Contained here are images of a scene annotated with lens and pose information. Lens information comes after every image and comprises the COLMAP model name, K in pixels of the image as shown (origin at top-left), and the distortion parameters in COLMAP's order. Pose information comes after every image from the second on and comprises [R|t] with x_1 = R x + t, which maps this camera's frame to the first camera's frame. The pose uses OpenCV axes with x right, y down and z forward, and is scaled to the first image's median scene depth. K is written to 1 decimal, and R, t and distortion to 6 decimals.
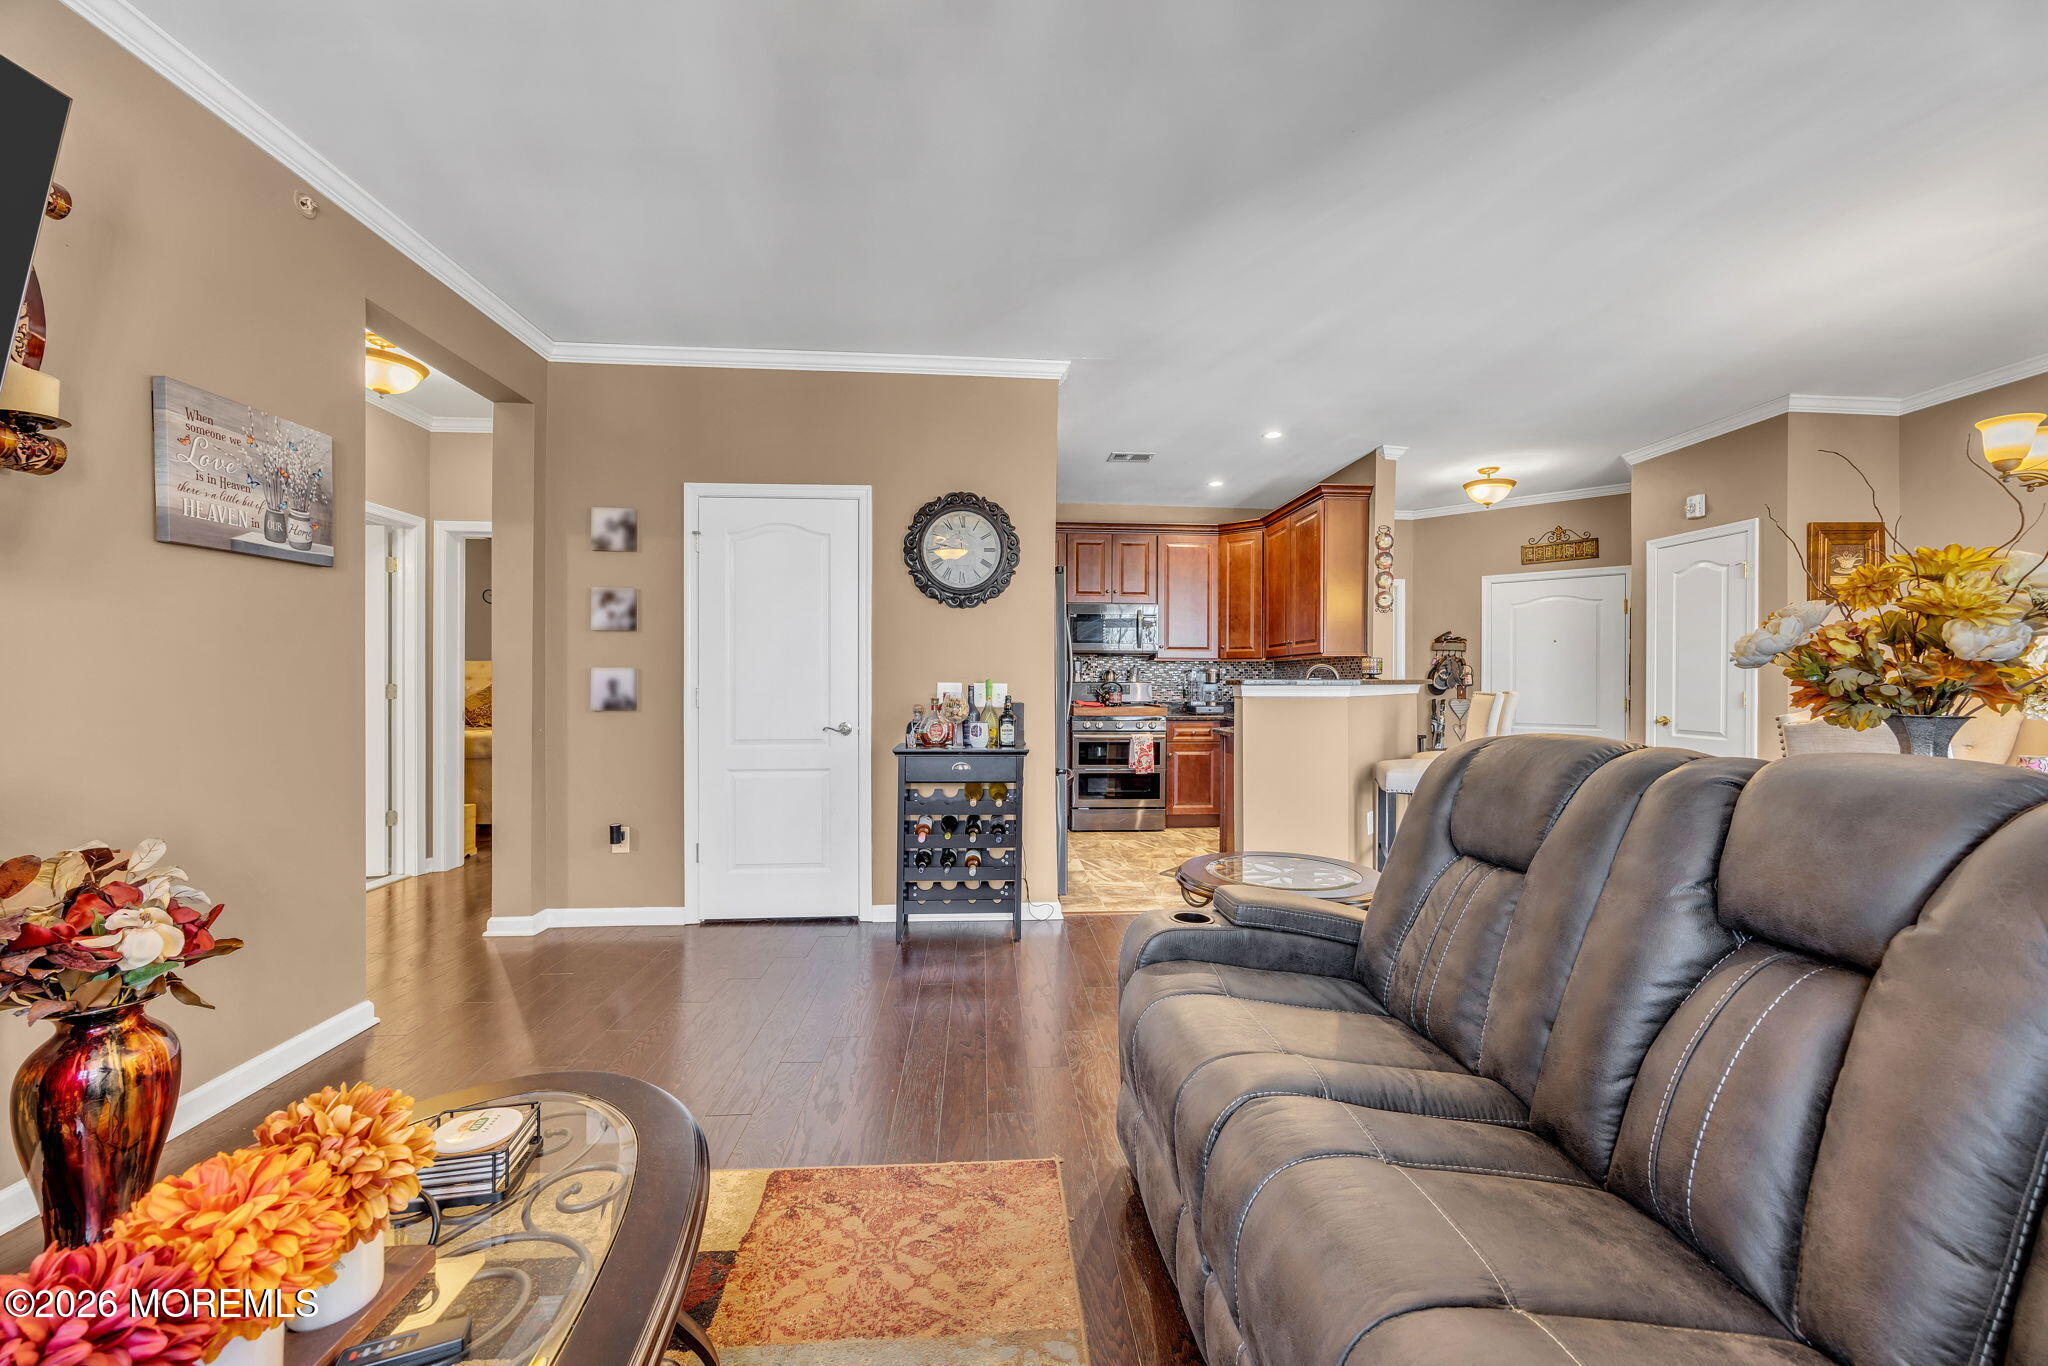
lens RADIAL K [[779.4, 0, 1031.4], [0, 779.4, 680.1], [0, 0, 1]] dist [-0.001025, -0.000091]
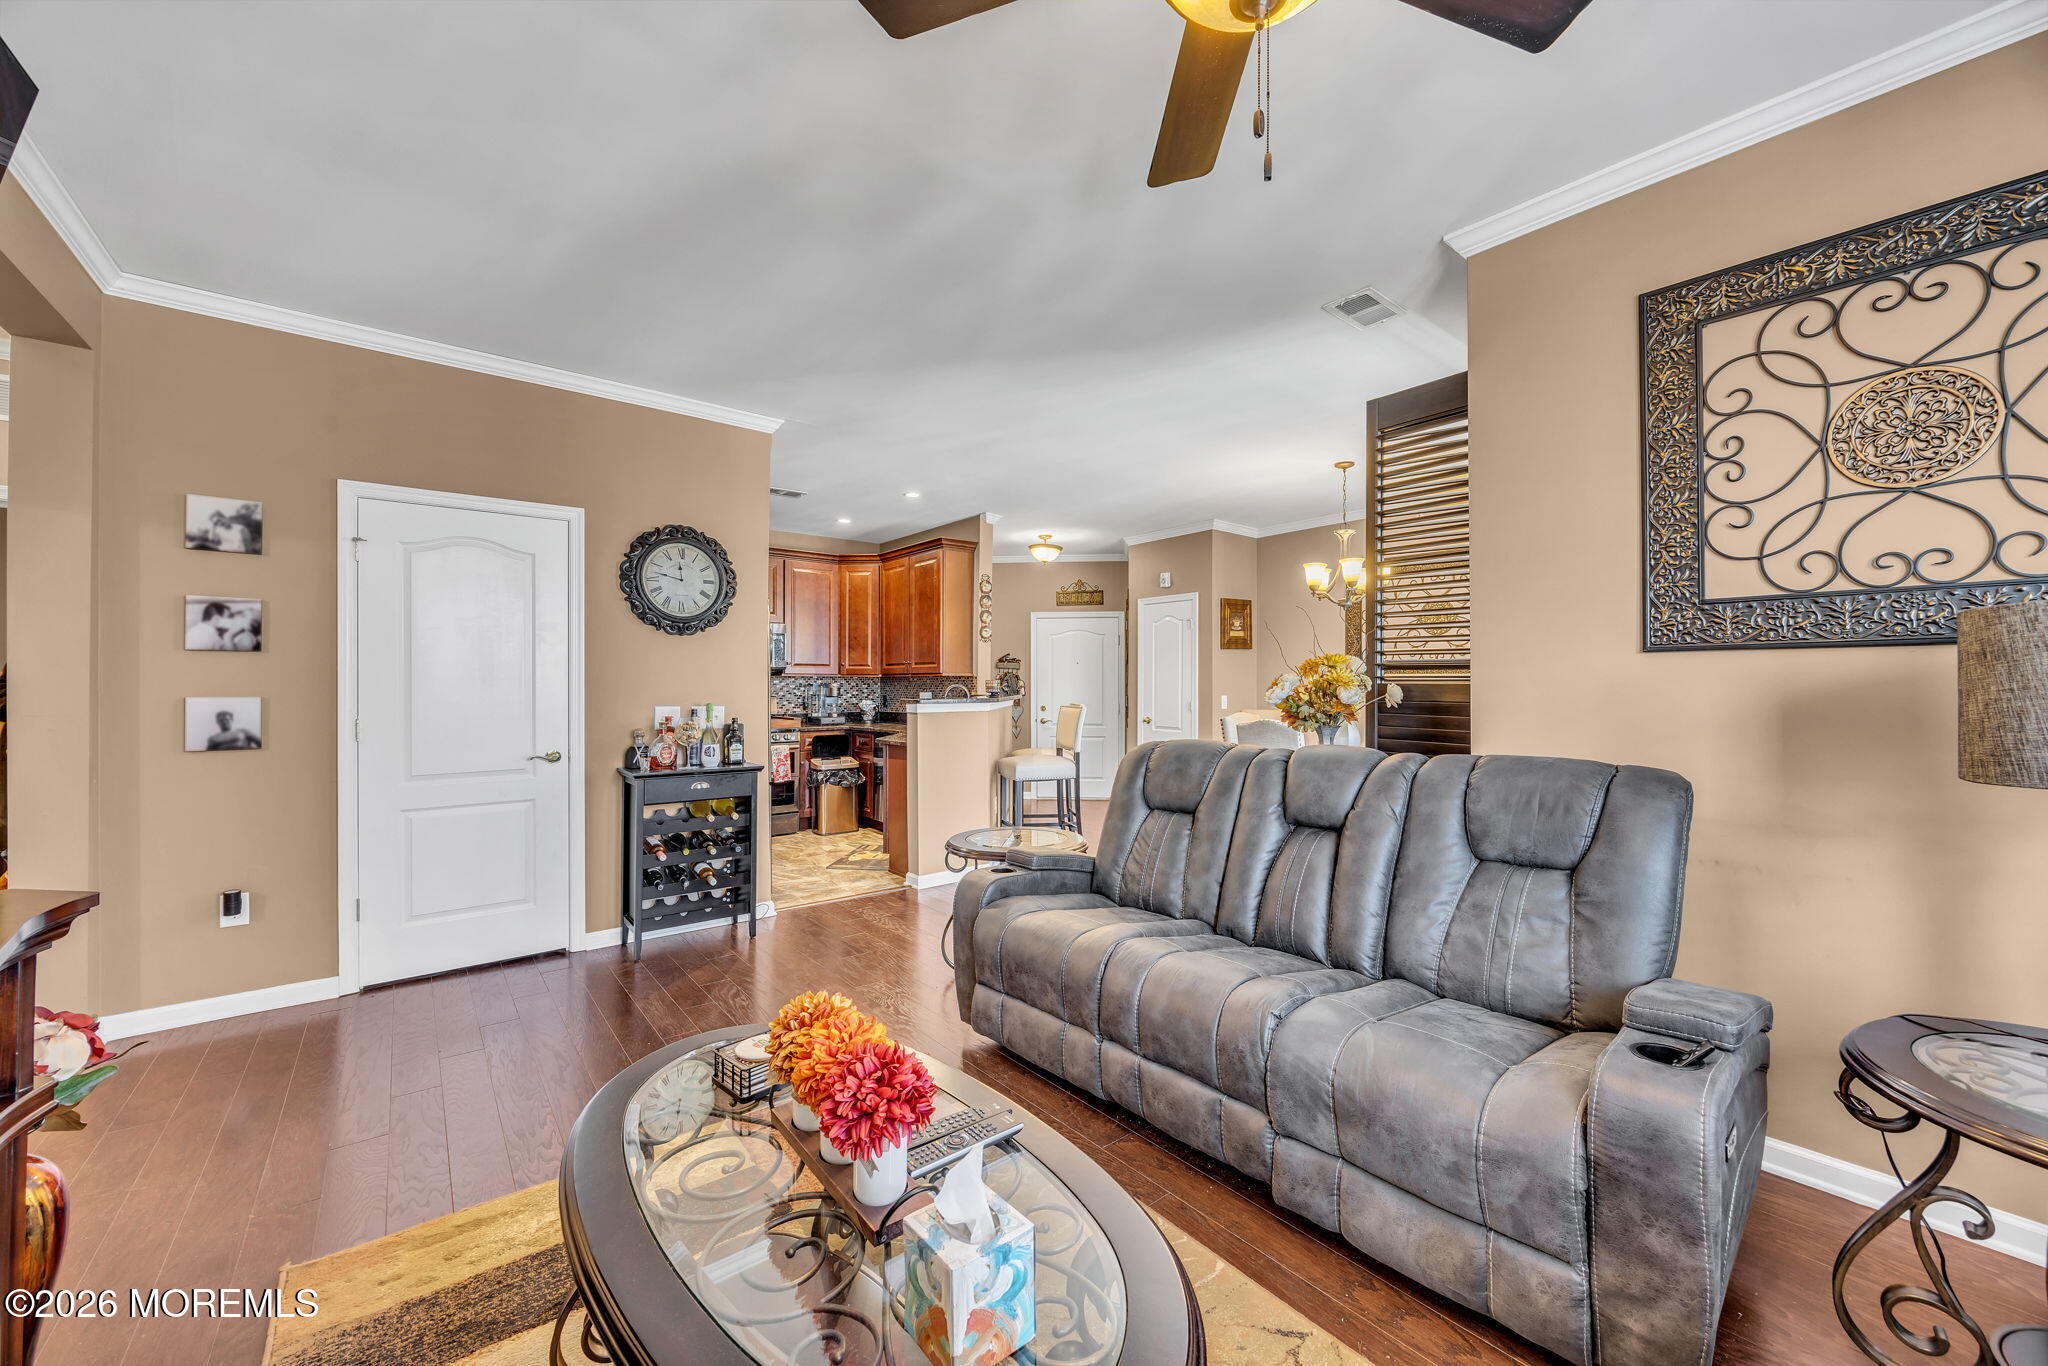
lens RADIAL K [[782.3, 0, 1029.4], [0, 782.3, 683.6], [0, 0, 1]] dist [0.000400, 0.000121]
pose [[0.819812, -0.002601, 0.572626, -0.276833], [0.001386, 0.999996, 0.002557, -0.026728], [-0.572631, -0.001303, 0.819813, -0.120022]]
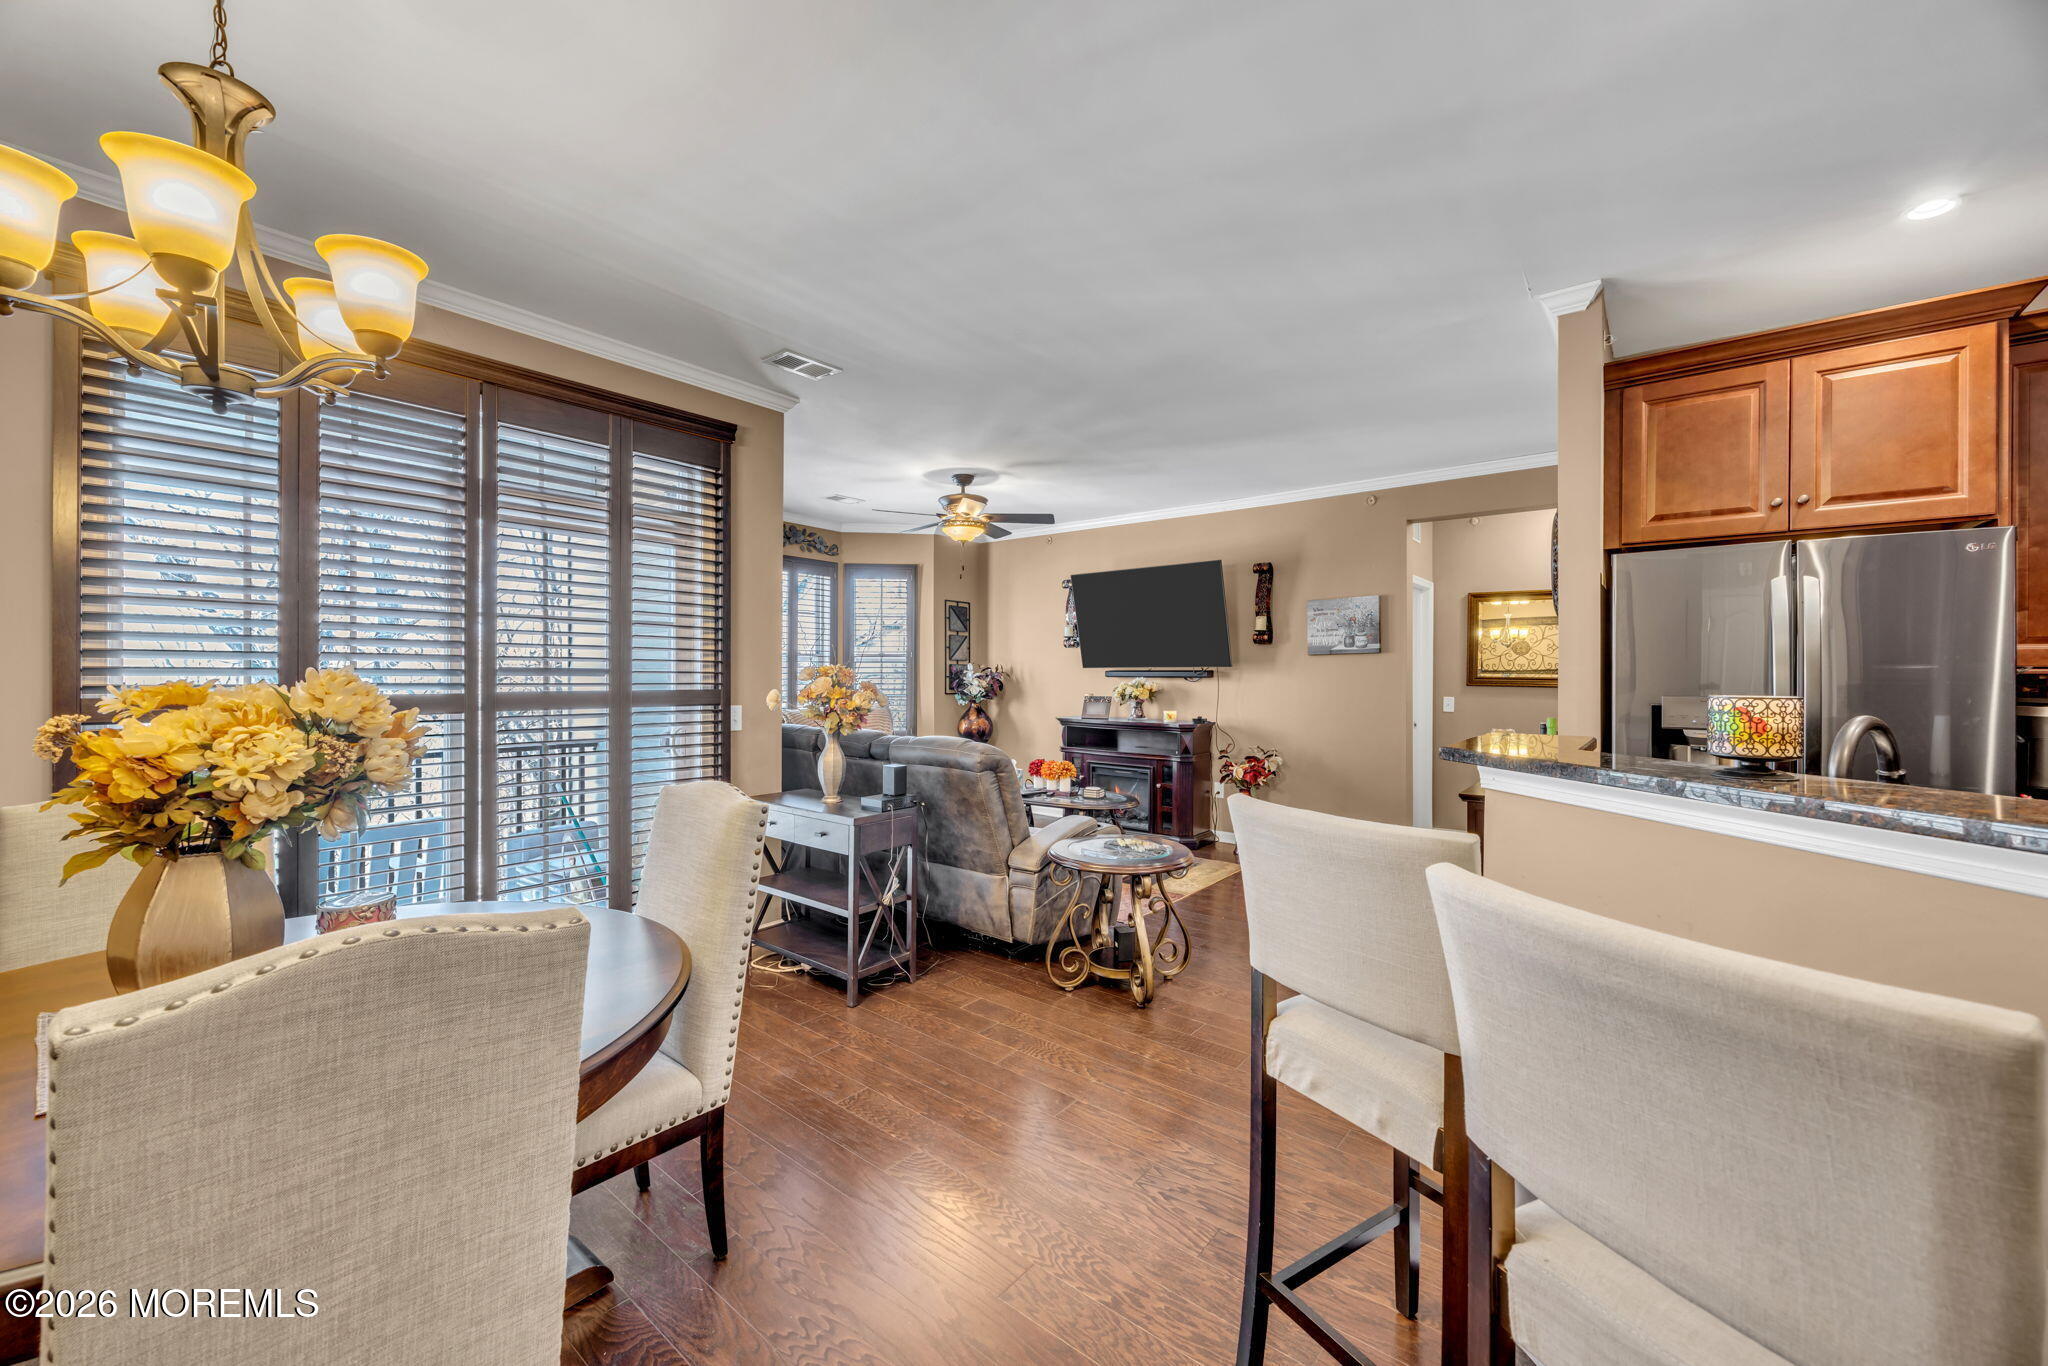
lens RADIAL K [[779.4, 0, 1031.4], [0, 779.4, 680.1], [0, 0, 1]] dist [-0.001025, -0.000091]
pose [[-0.678450, -0.002851, -0.734641, 0.840356], [-0.003319, 0.999994, -0.000815, -0.033786], [0.734640, 0.001885, -0.678455, 1.030690]]
